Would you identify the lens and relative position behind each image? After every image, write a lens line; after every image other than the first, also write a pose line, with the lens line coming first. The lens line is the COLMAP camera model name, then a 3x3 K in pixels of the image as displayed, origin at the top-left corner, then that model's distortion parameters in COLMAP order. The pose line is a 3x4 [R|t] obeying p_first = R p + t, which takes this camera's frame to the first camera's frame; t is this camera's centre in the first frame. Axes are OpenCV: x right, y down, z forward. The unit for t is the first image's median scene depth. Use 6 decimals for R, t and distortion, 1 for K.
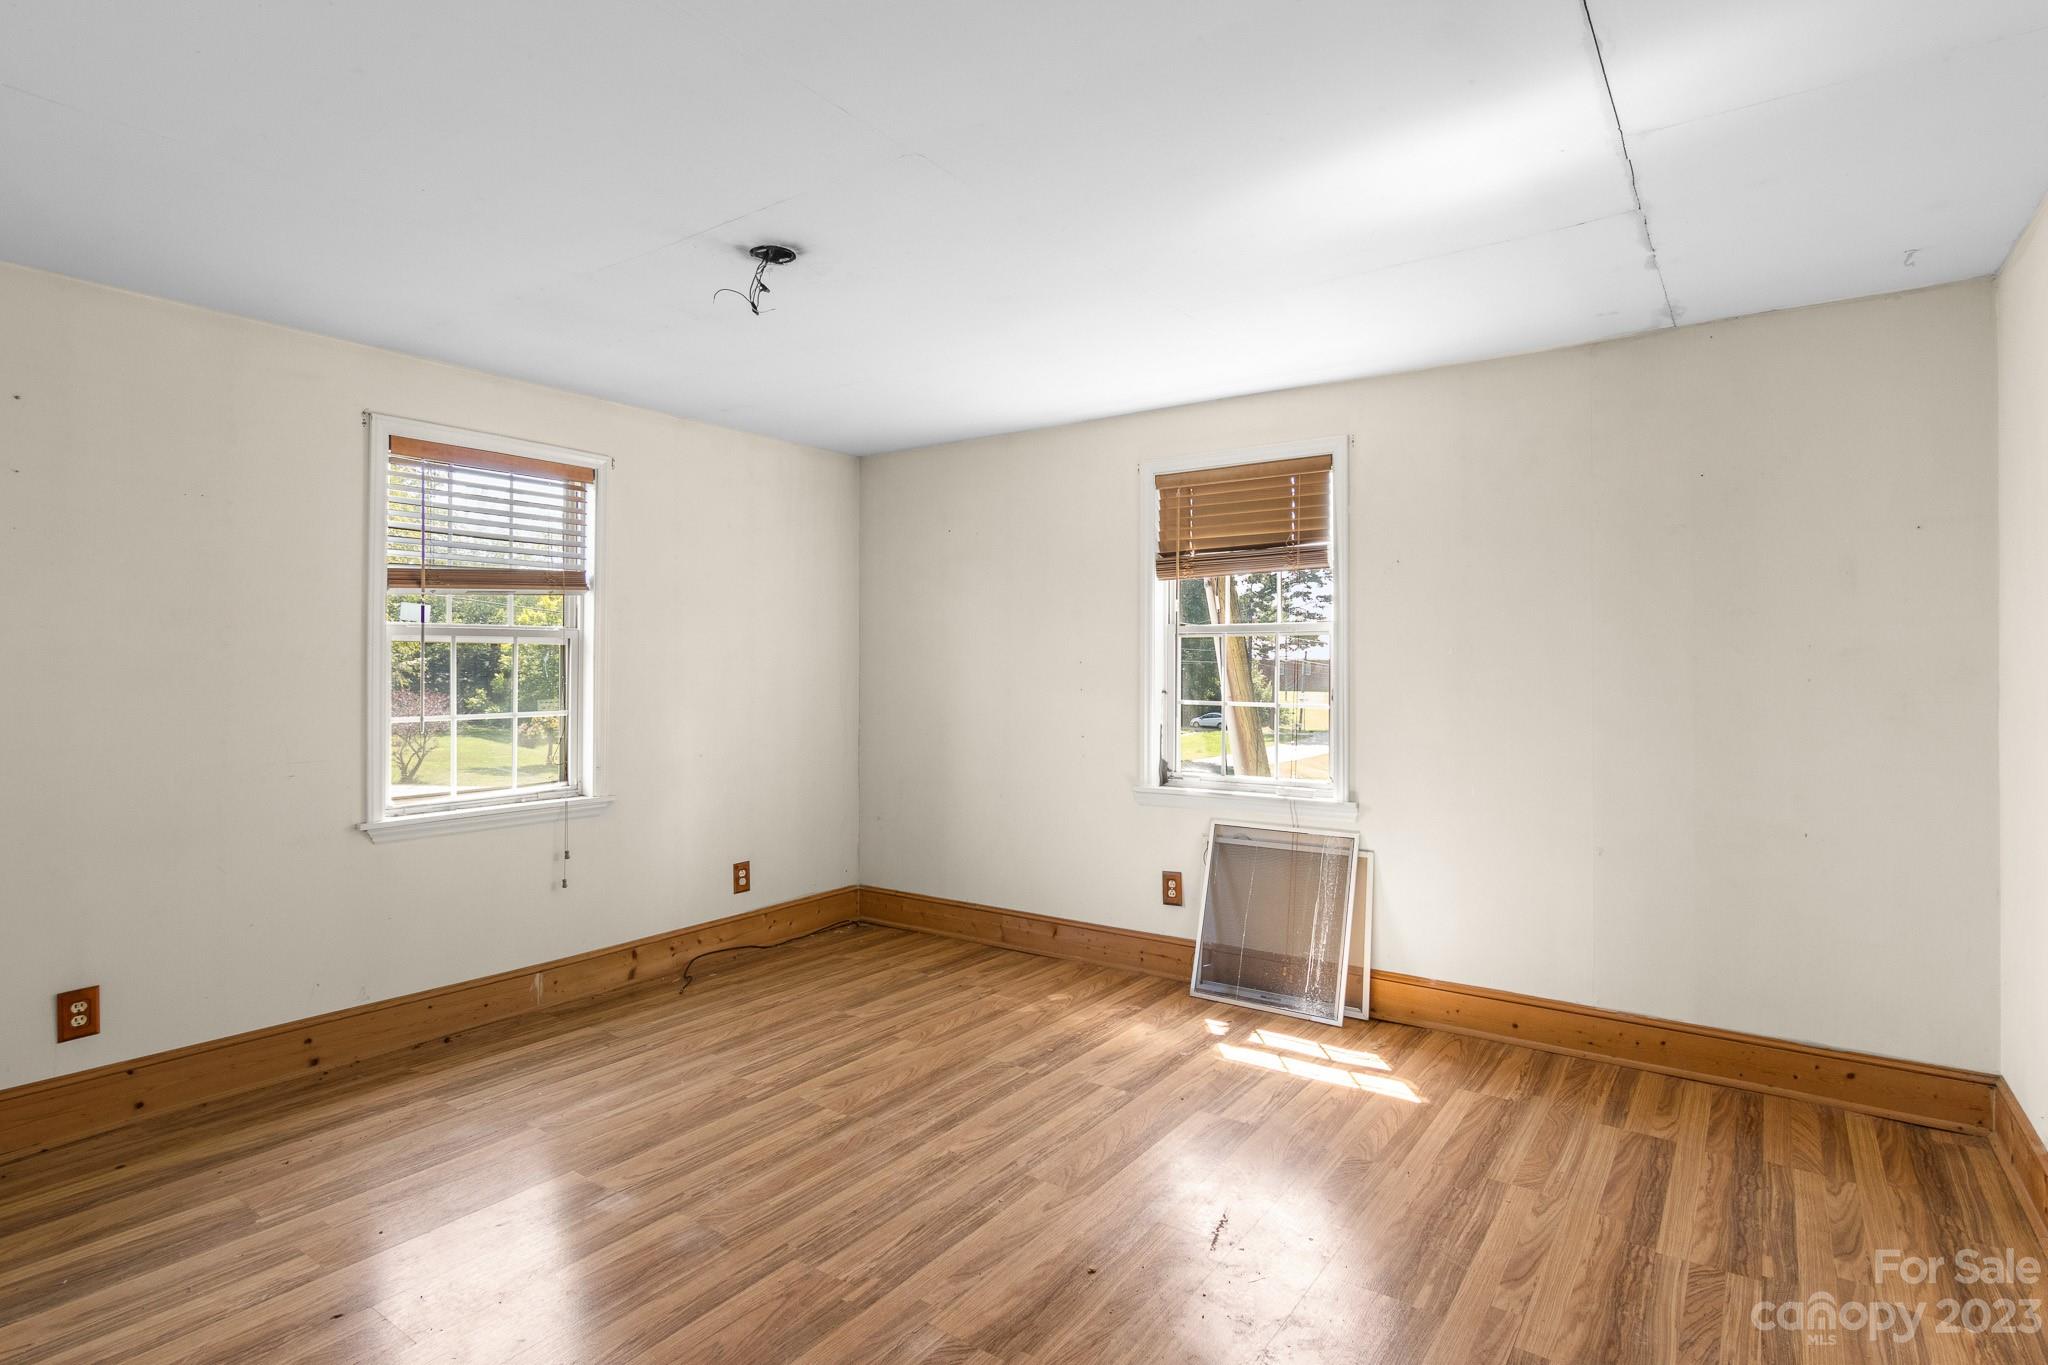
lens RADIAL K [[1048.2, 0, 1020.6], [0, 1048.2, 653.4], [0, 0, 1]] dist [0.000556, 0.000491]
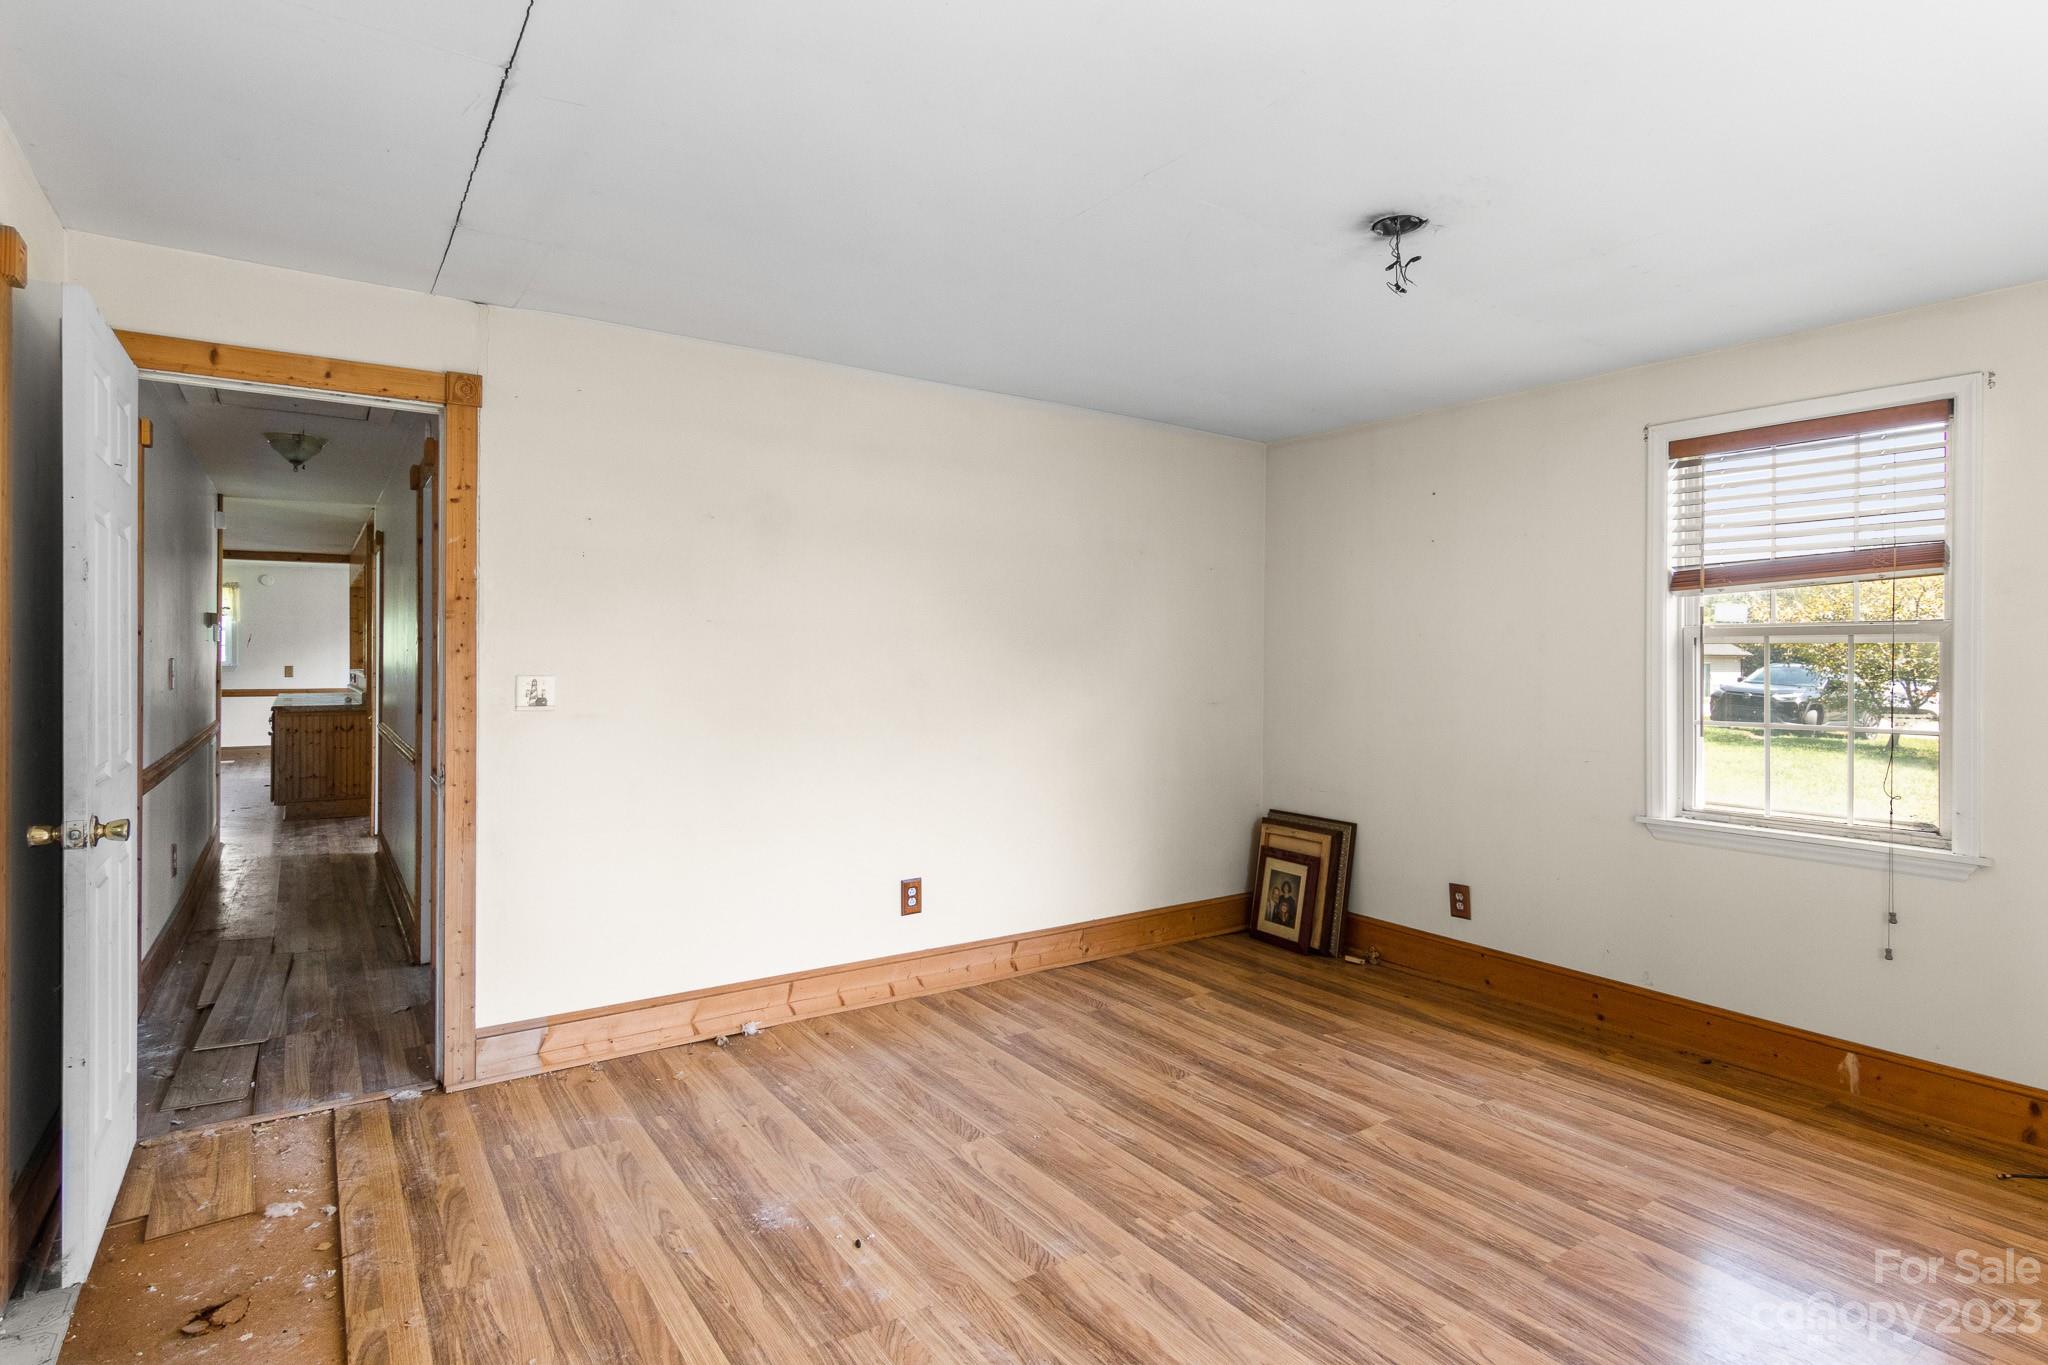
lens RADIAL K [[1061.0, 0, 1047.4], [0, 1061.0, 655.6], [0, 0, 1]] dist [-0.000220, 0.000816]
pose [[-0.332004, -0.006133, -0.943258, 0.565423], [0.002133, 0.999971, -0.007253, 0.005700], [0.943276, -0.004420, -0.331982, 0.760212]]
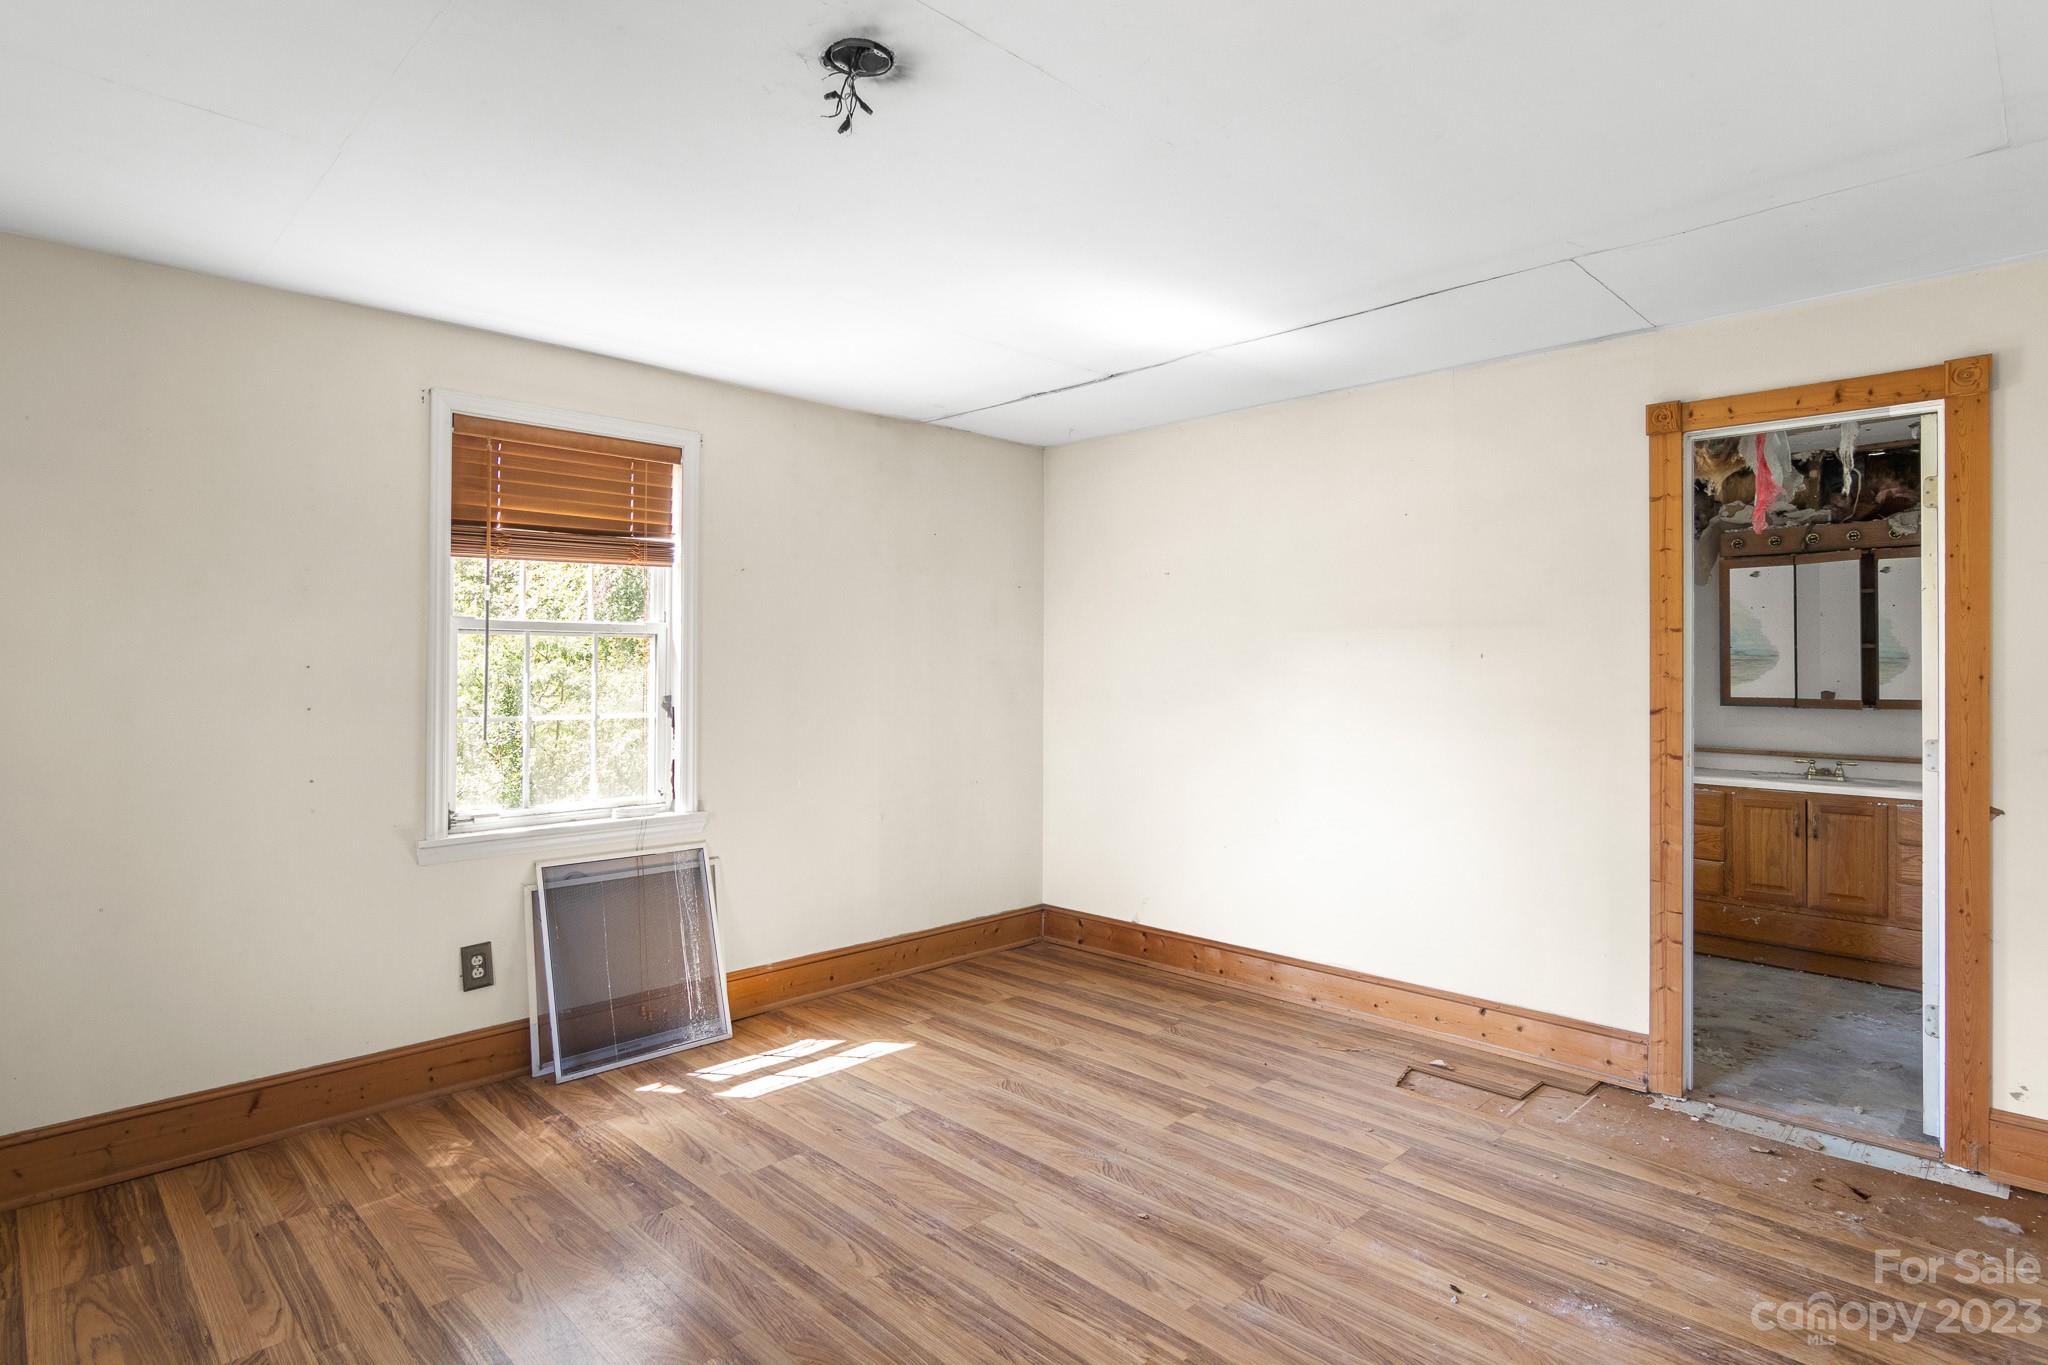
lens RADIAL K [[1061.0, 0, 1047.4], [0, 1061.0, 655.6], [0, 0, 1]] dist [-0.000220, 0.000816]
pose [[0.159492, 0.009946, 0.987149, -0.662021], [-0.014351, 0.999867, -0.007756, 0.000436], [-0.987095, -0.012930, 0.159613, 0.574266]]
